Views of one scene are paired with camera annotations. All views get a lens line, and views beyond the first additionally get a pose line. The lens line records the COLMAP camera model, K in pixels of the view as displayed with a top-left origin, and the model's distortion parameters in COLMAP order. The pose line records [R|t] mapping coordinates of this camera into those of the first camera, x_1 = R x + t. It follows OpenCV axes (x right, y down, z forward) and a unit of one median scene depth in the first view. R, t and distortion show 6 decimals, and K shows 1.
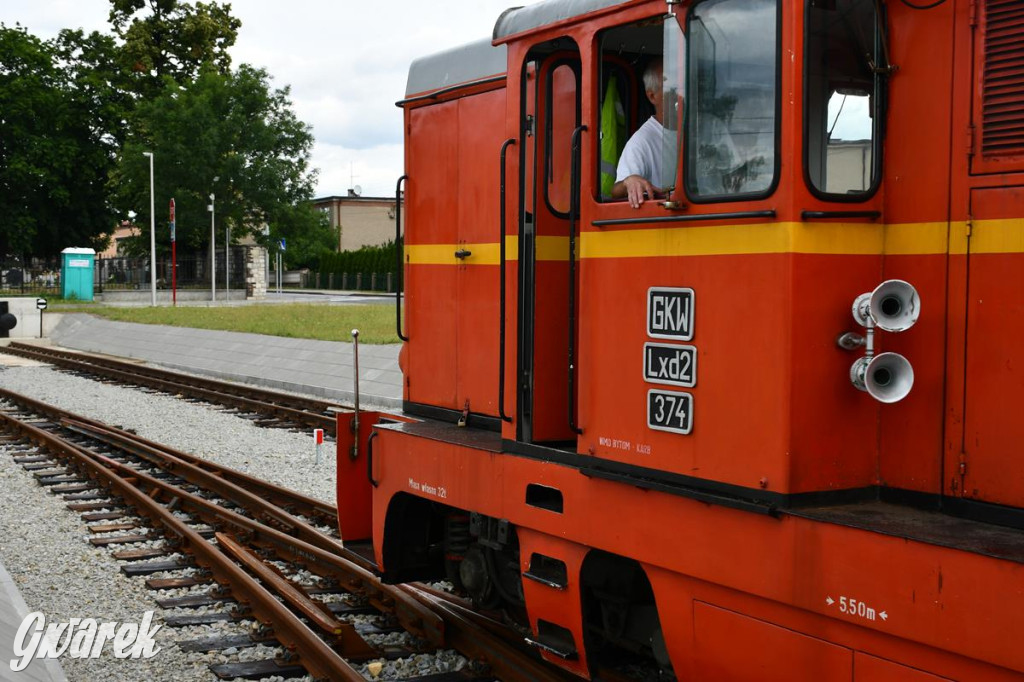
lens RADIAL K [[1490.7, 0, 509.3], [0, 1490.7, 361.8], [0, 0, 1]] dist [-0.049542, 0.115960]
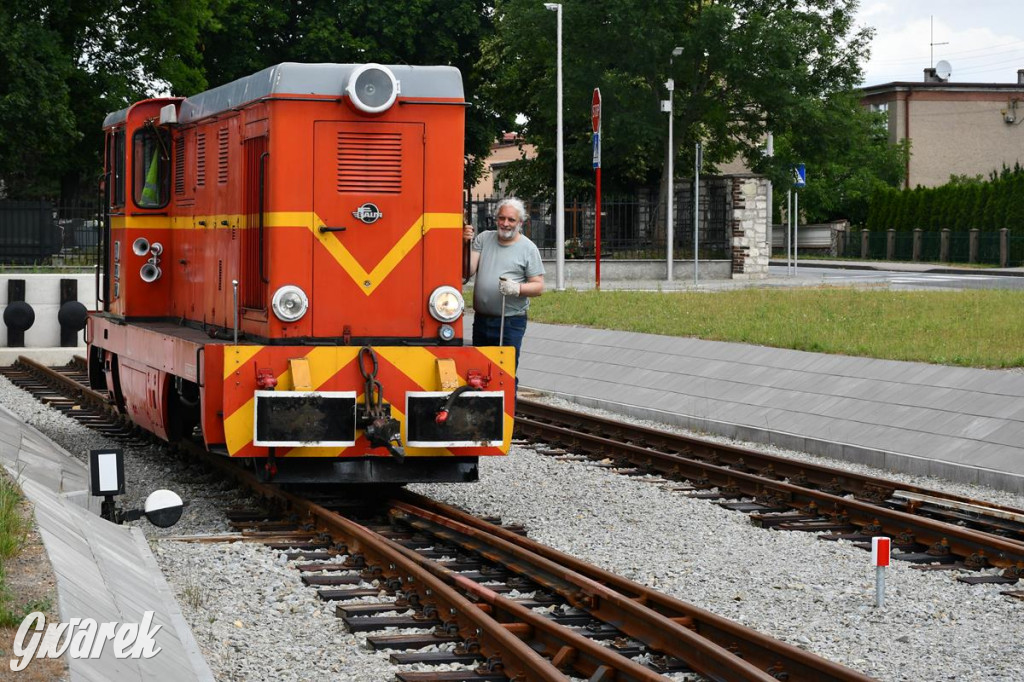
lens RADIAL K [[3339.4, 0, 512.0], [0, 3339.4, 341.0], [0, 0, 1]] dist [-0.084361, -0.390353]
pose [[0.967417, 0.009696, -0.253003, 0.049852], [-0.015540, 0.999656, -0.021112, 0.006796], [0.252711, 0.024356, 0.967235, -0.170725]]
